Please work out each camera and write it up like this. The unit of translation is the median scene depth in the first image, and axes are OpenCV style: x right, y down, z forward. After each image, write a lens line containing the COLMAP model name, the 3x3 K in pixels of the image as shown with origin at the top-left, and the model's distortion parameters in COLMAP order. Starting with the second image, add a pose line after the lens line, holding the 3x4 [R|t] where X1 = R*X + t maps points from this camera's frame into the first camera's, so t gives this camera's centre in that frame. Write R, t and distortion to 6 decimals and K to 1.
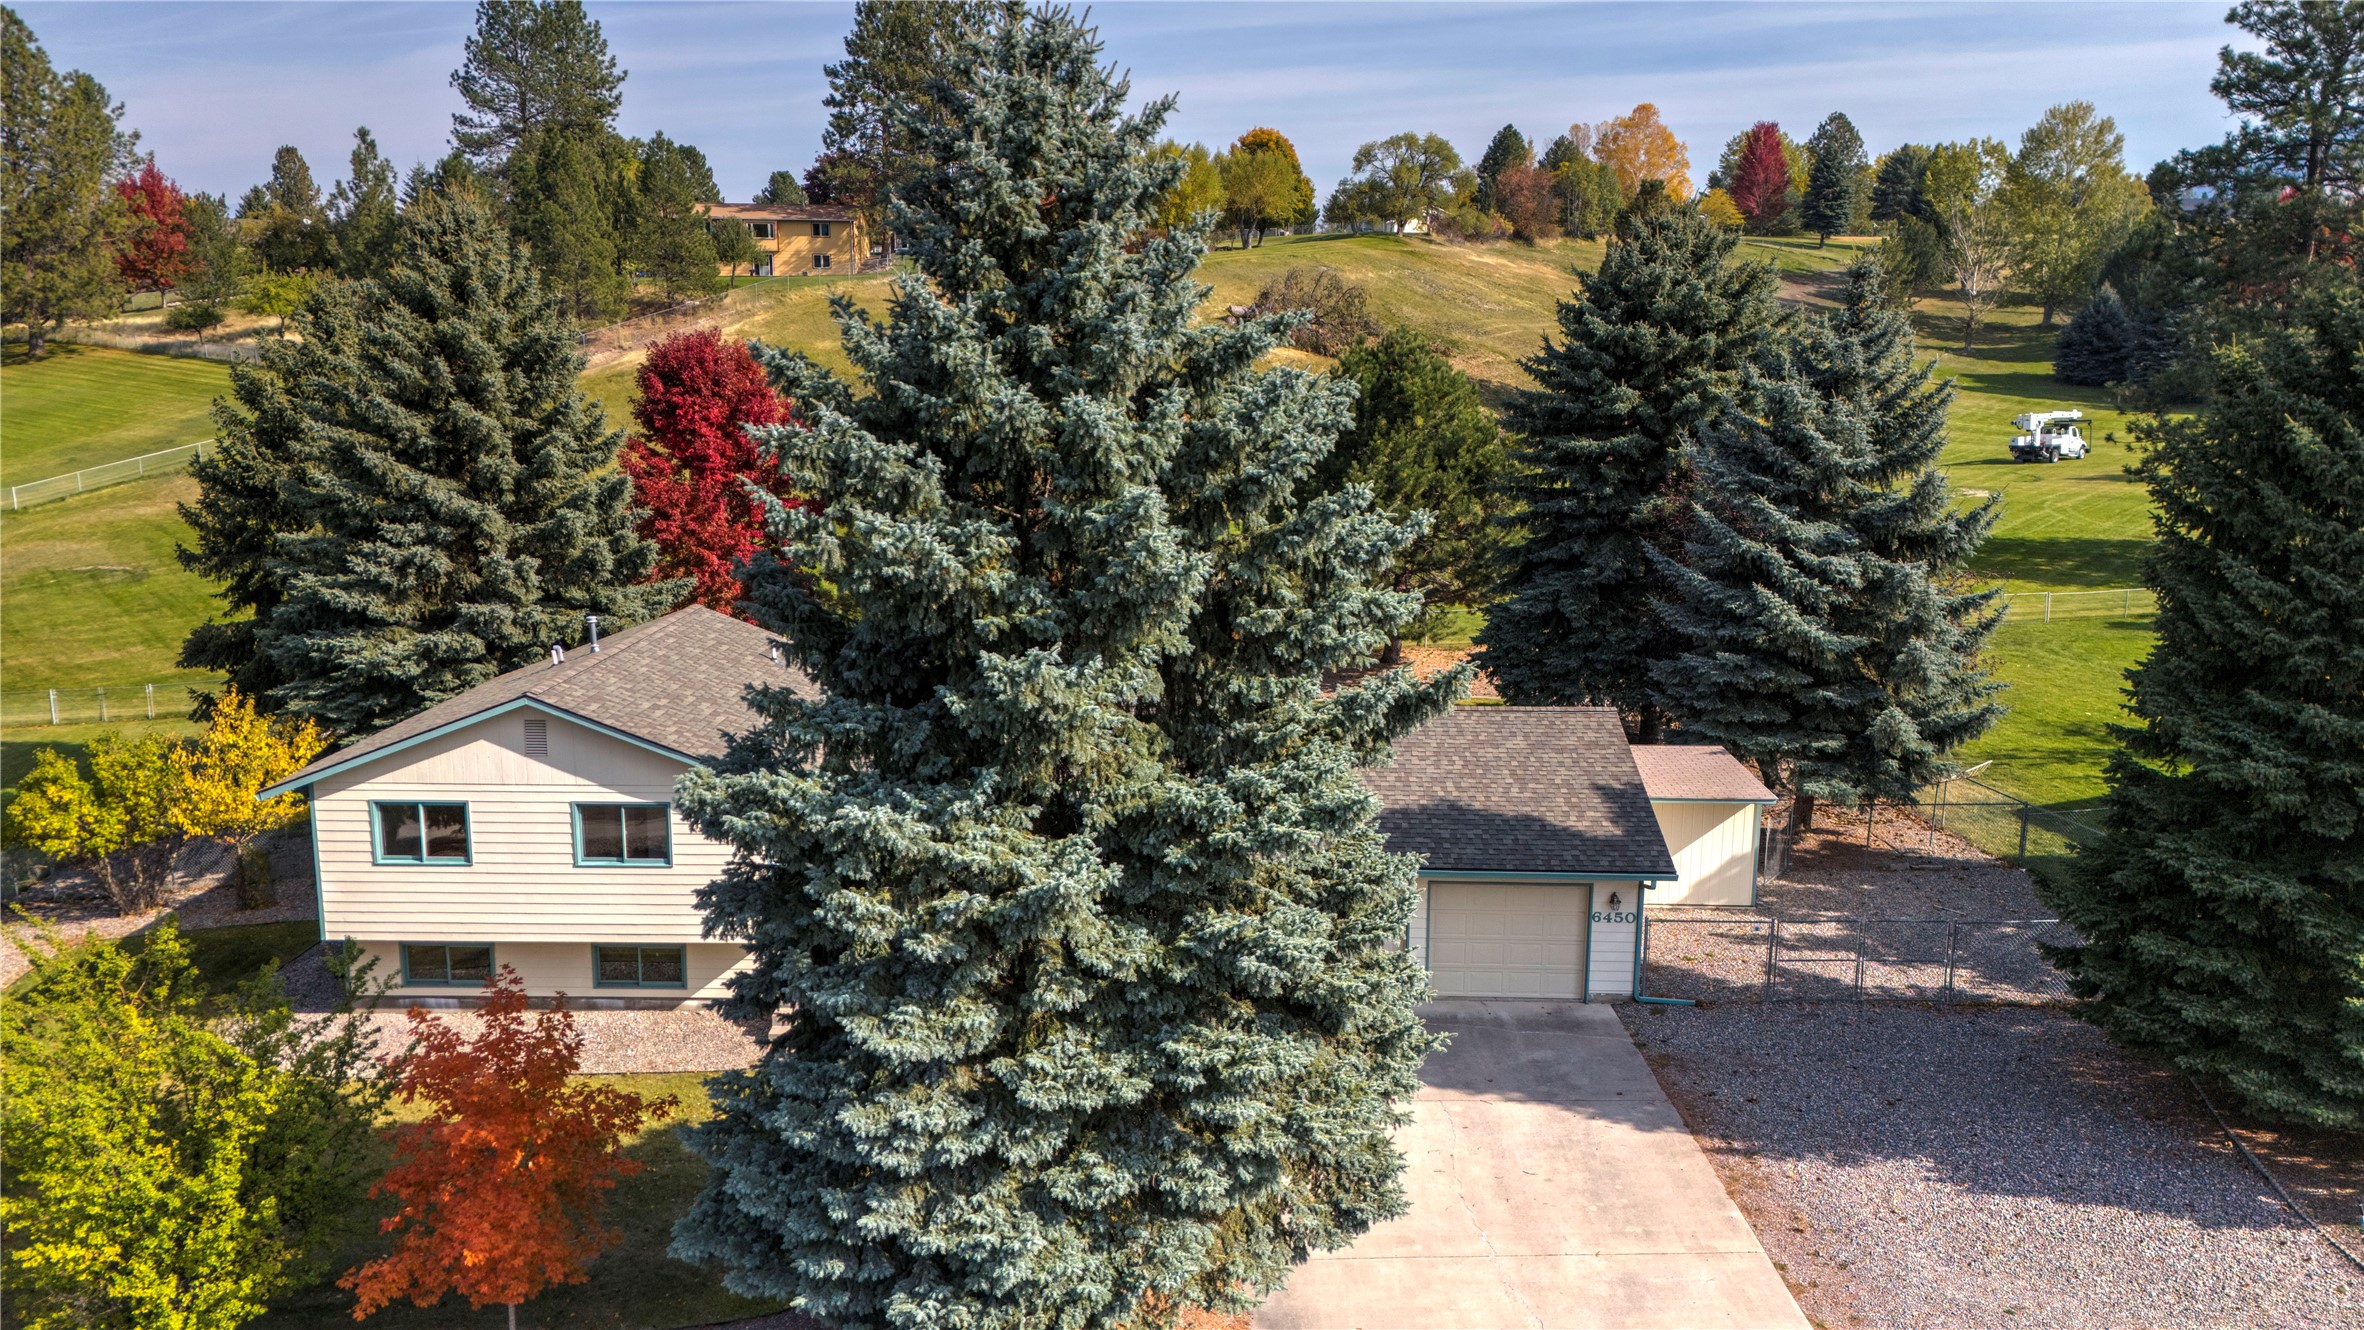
lens RADIAL K [[1722.4, 0, 1184.5], [0, 1722.4, 687.7], [0, 0, 1]] dist [0.068894, -0.053691]
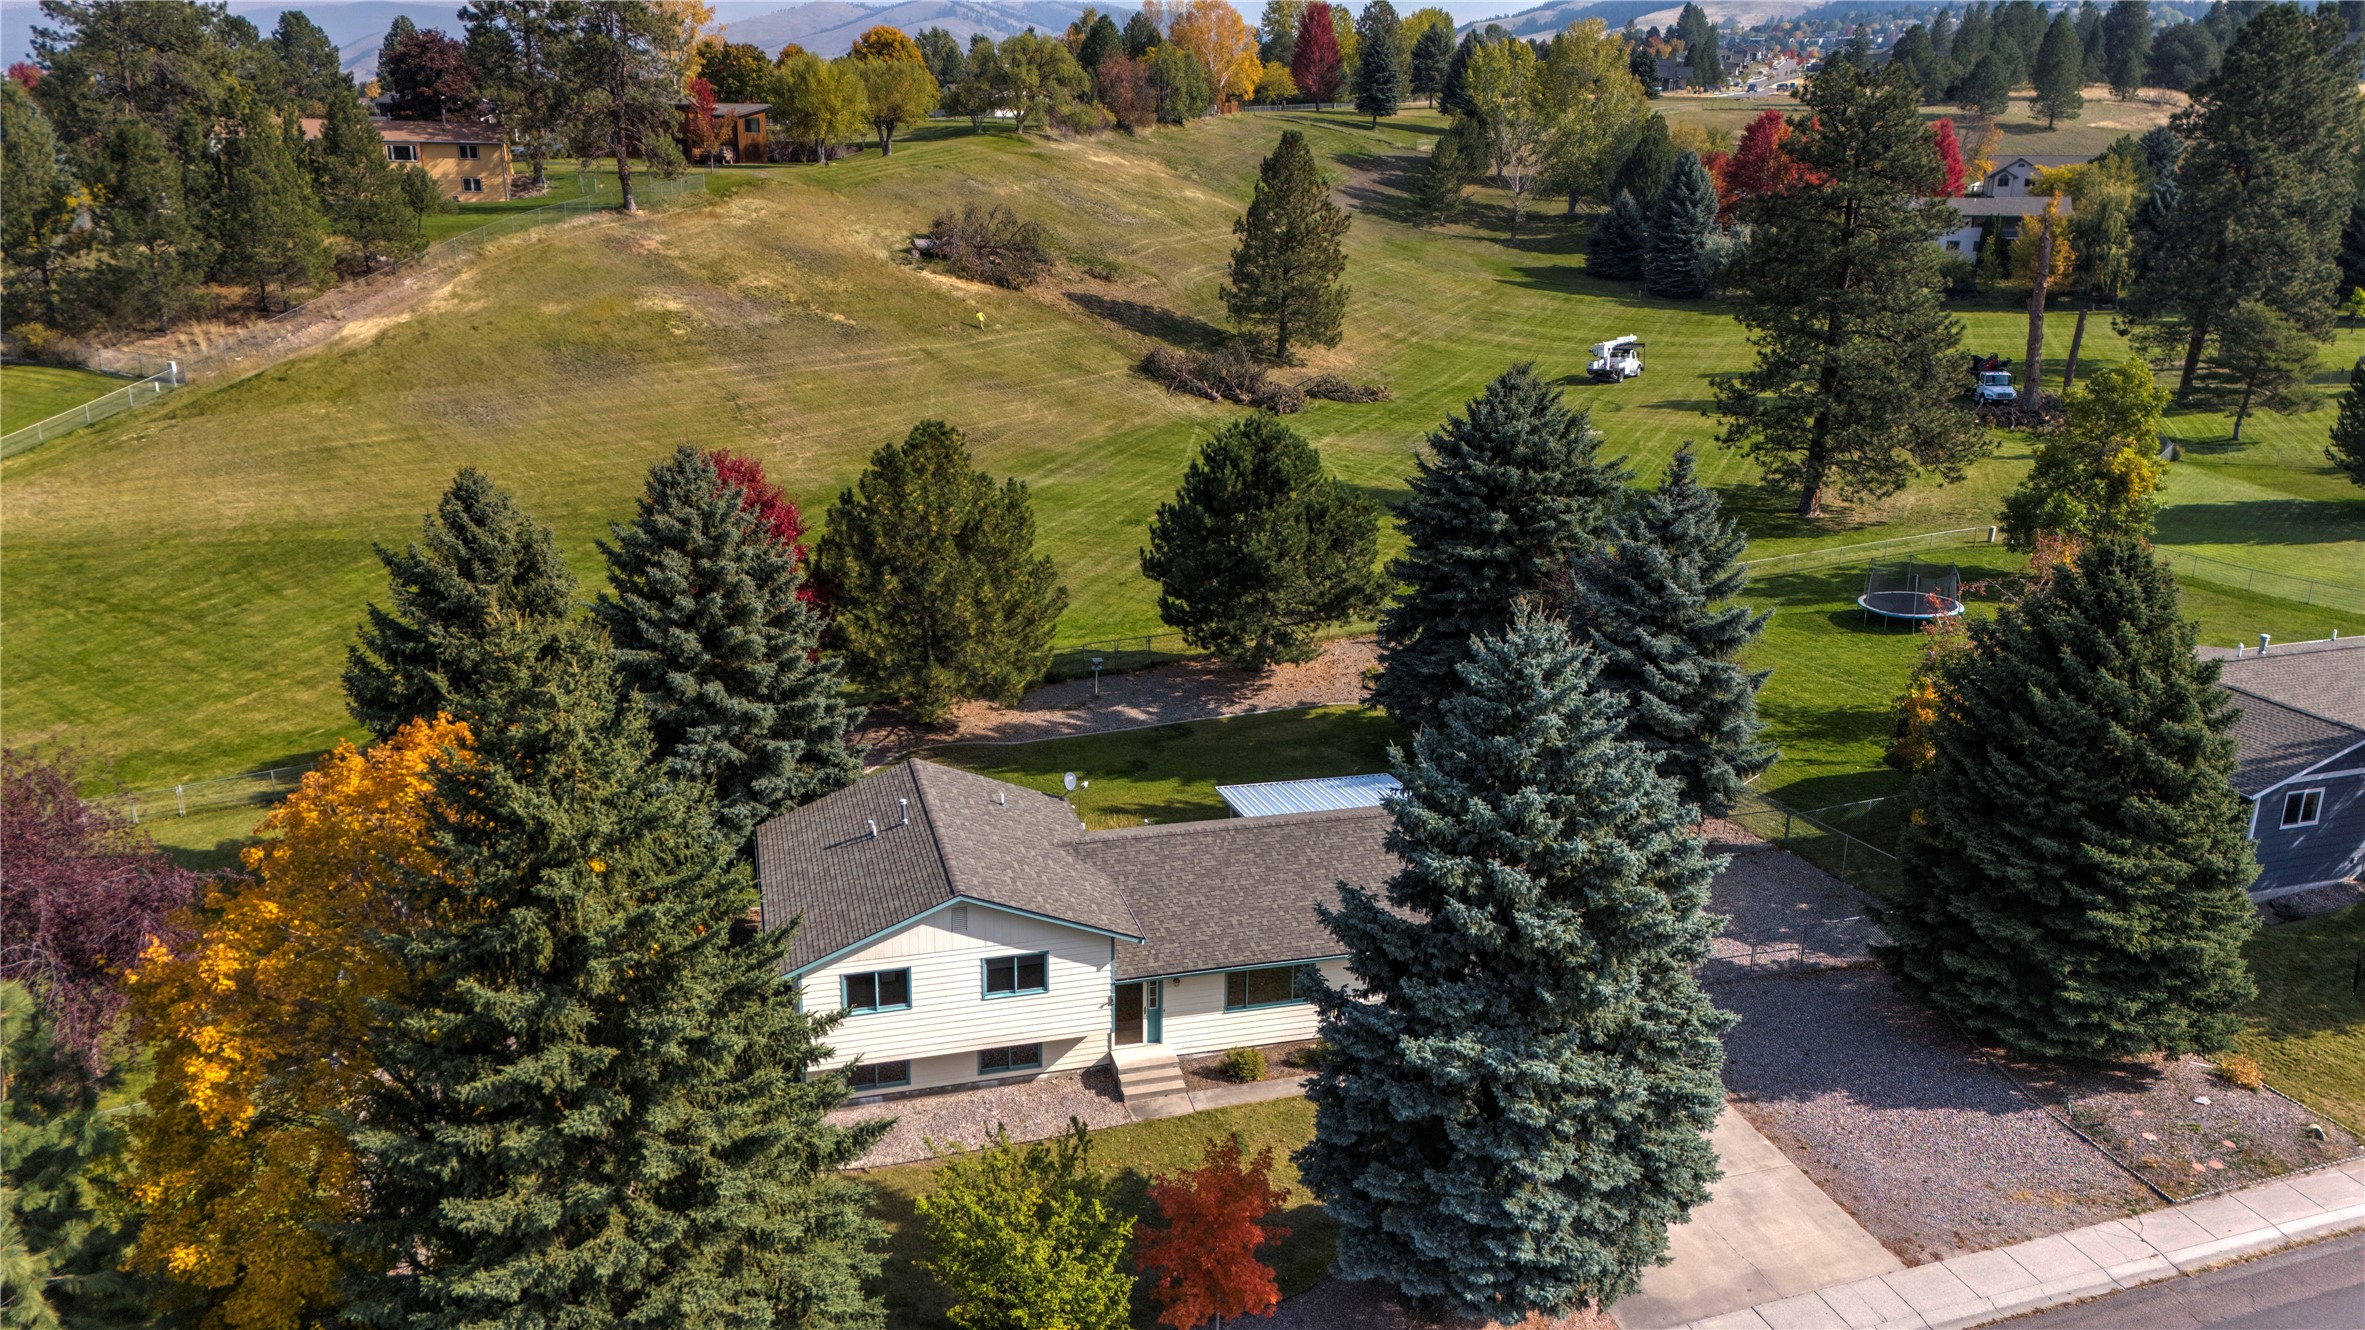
lens RADIAL K [[1712.6, 0, 1185.8], [0, 1712.6, 693.4], [0, 0, 1]] dist [0.092290, -0.098342]
pose [[0.961472, -0.080357, 0.262896, -0.357906], [0.049976, 0.991481, 0.120283, -0.207393], [-0.270322, -0.102510, 0.957297, -0.259396]]
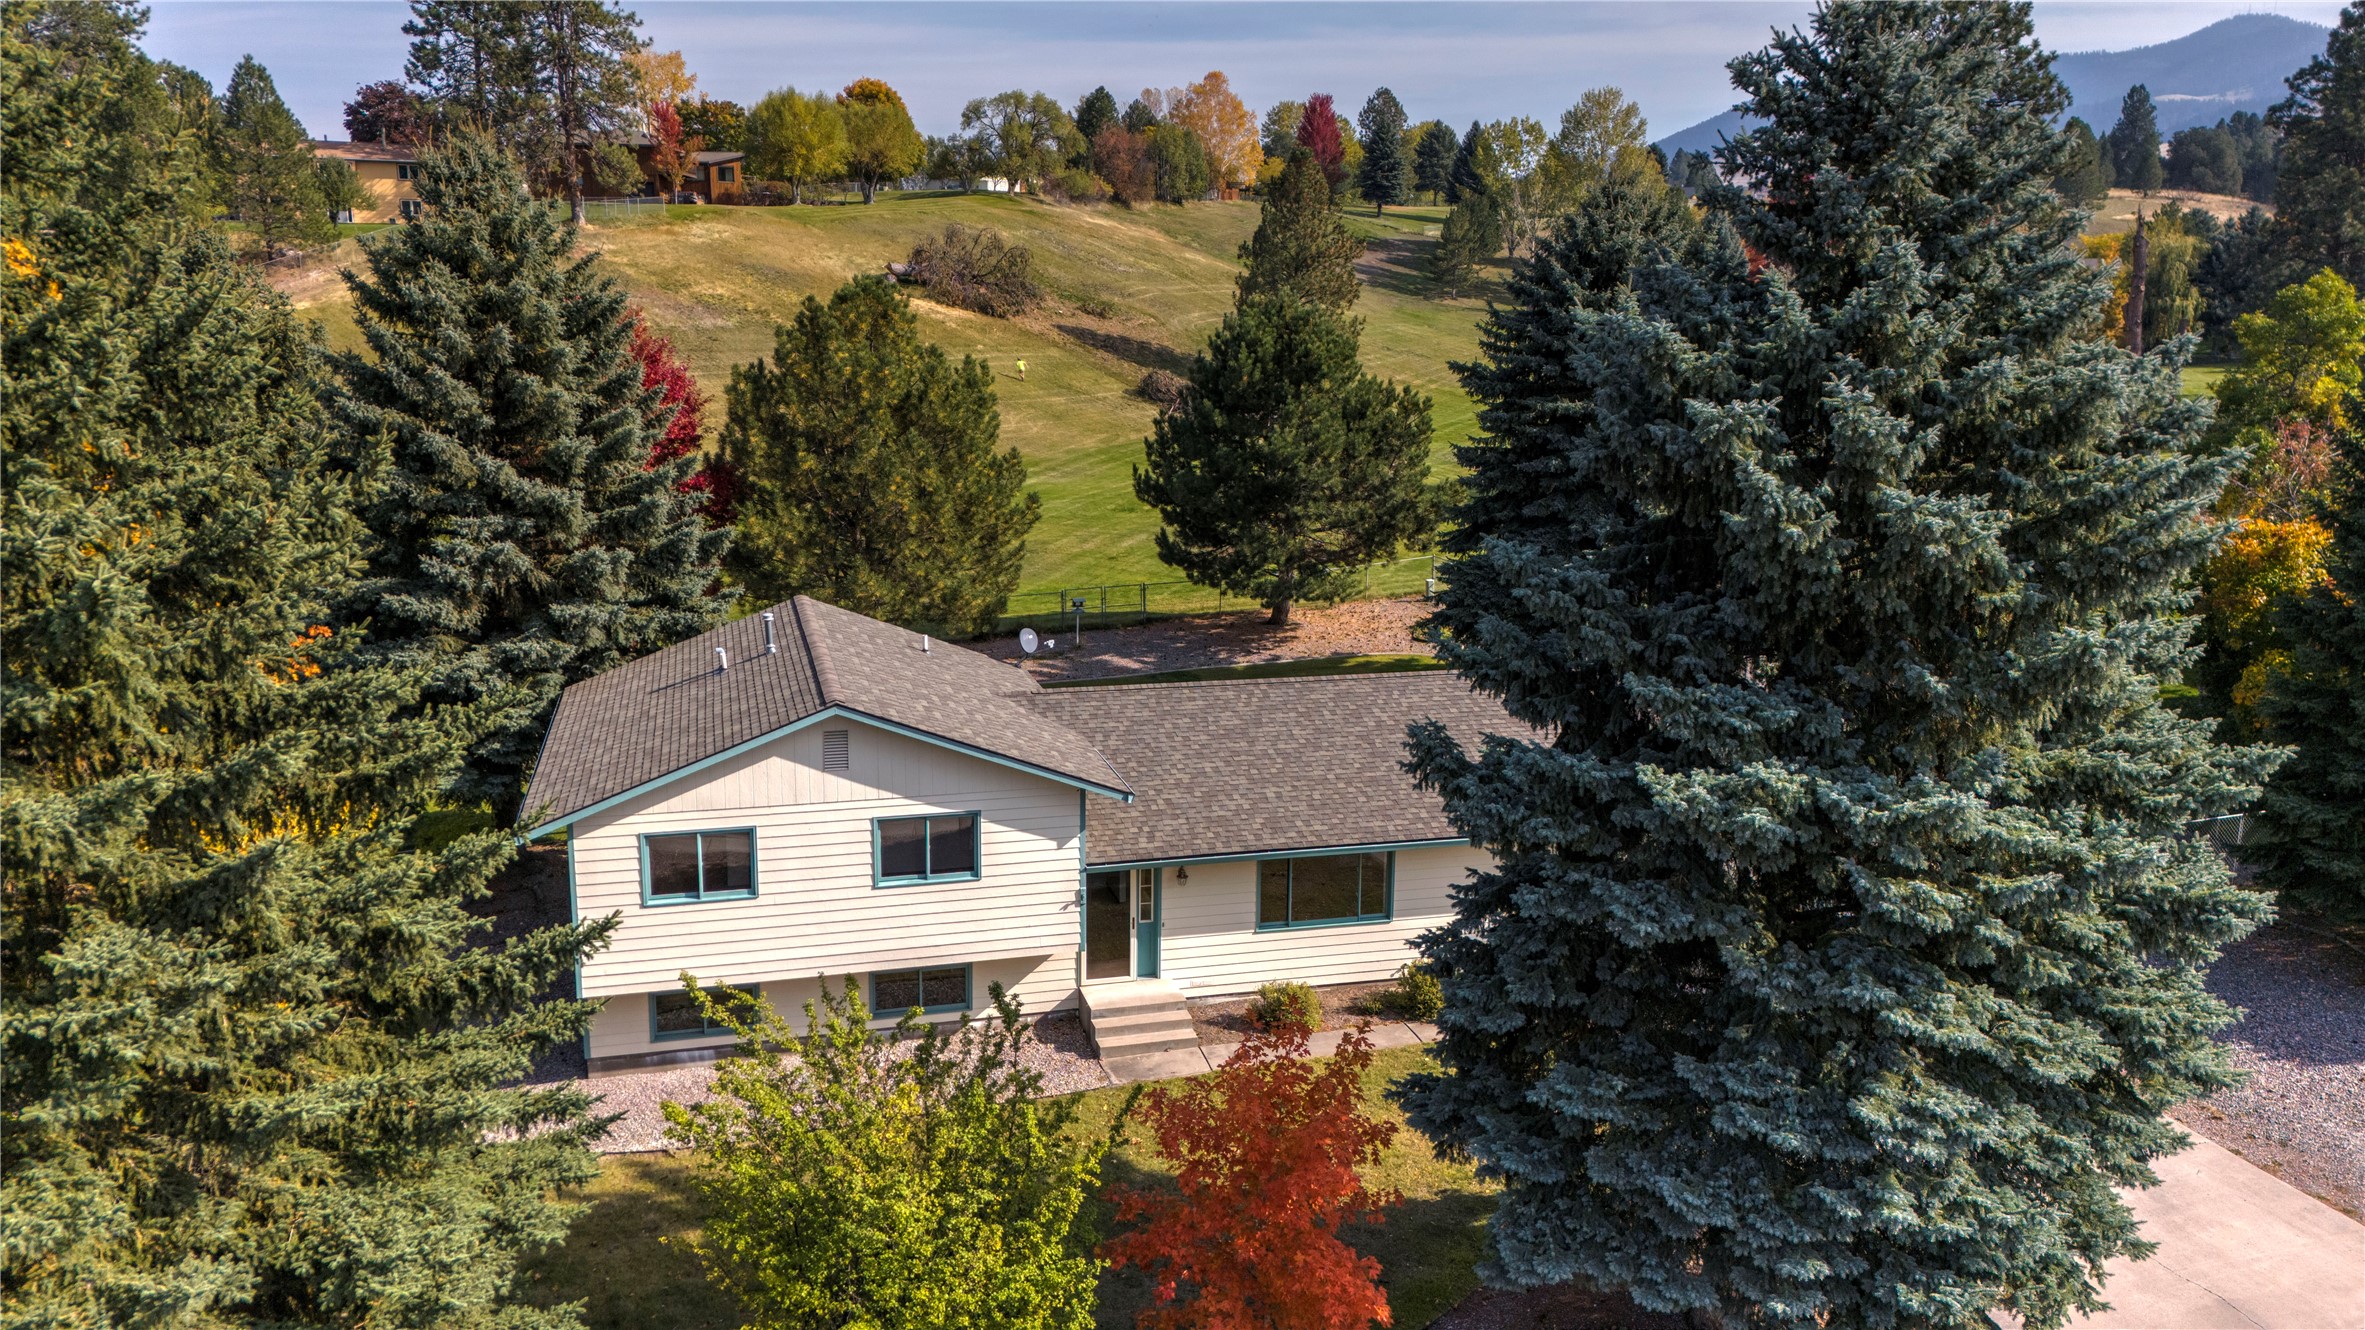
lens RADIAL K [[1723.1, 0, 1185.0], [0, 1723.1, 687.7], [0, 0, 1]] dist [0.068894, -0.053691]
pose [[0.961330, -0.057116, 0.269412, -0.283835], [0.051077, 0.998263, 0.029378, -0.013358], [-0.270622, -0.014481, 0.962577, 0.056474]]
